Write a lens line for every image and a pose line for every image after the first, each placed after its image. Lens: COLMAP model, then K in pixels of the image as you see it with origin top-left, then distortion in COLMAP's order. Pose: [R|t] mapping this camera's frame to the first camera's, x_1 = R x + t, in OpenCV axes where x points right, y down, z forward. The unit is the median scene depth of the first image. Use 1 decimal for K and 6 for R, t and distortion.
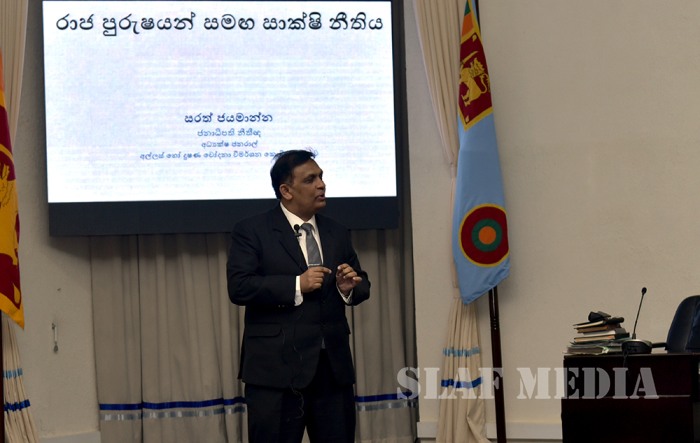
lens RADIAL K [[1518.3, 0, 350.0], [0, 1518.3, 221.5], [0, 0, 1]] dist [-0.109568, 0.000000]
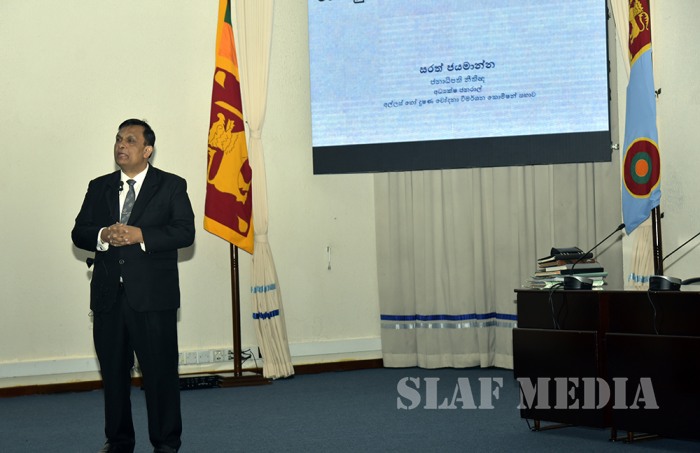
lens RADIAL K [[1324.4, 0, 350.0], [0, 1324.4, 226.6], [0, 0, 1]] dist [-0.076480, 0.000000]
pose [[0.854000, 0.002403, -0.520268, 0.366675], [0.030701, 0.998014, 0.055004, -0.006257], [0.519366, -0.062947, 0.852230, 0.111159]]
